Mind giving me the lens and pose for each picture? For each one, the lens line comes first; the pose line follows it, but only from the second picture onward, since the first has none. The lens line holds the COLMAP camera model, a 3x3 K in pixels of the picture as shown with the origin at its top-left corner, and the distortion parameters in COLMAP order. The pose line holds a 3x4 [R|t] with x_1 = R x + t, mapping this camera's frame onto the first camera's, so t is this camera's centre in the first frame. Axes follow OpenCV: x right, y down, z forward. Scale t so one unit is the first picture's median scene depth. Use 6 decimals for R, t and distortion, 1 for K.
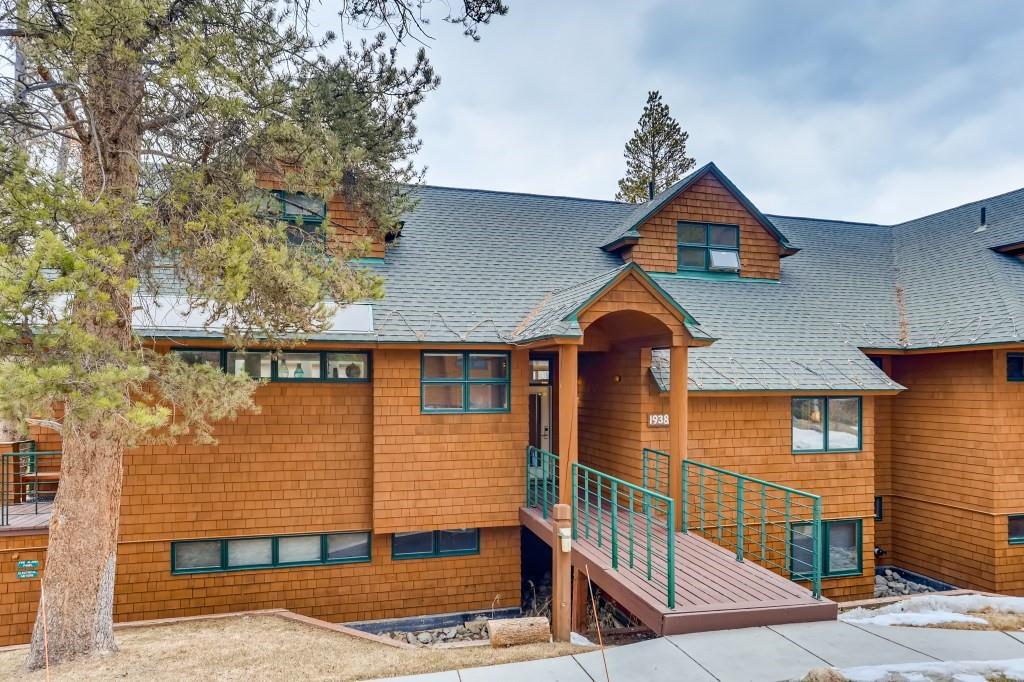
lens RADIAL K [[651.2, 0, 501.5], [0, 651.2, 358.2], [0, 0, 1]] dist [0.002608, 0.002444]
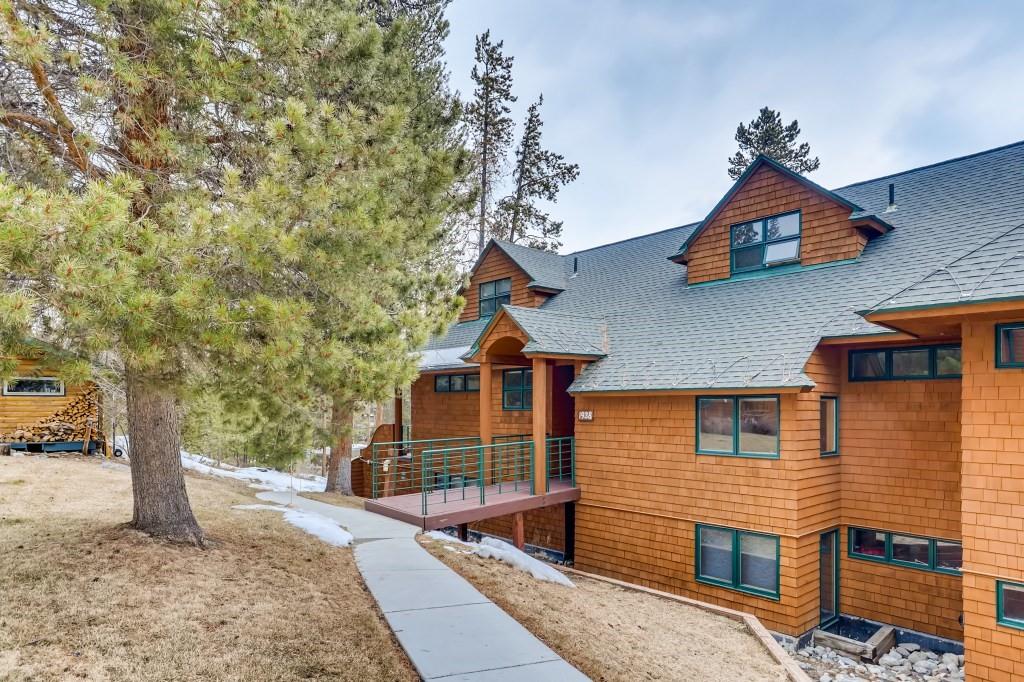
lens RADIAL K [[651.2, 0, 501.5], [0, 651.2, 358.2], [0, 0, 1]] dist [0.002608, 0.002444]
pose [[0.407702, -0.068396, -0.910550, 1.249653], [0.033429, 0.997640, -0.059970, 0.050886], [0.912503, -0.005989, 0.409026, 0.320824]]
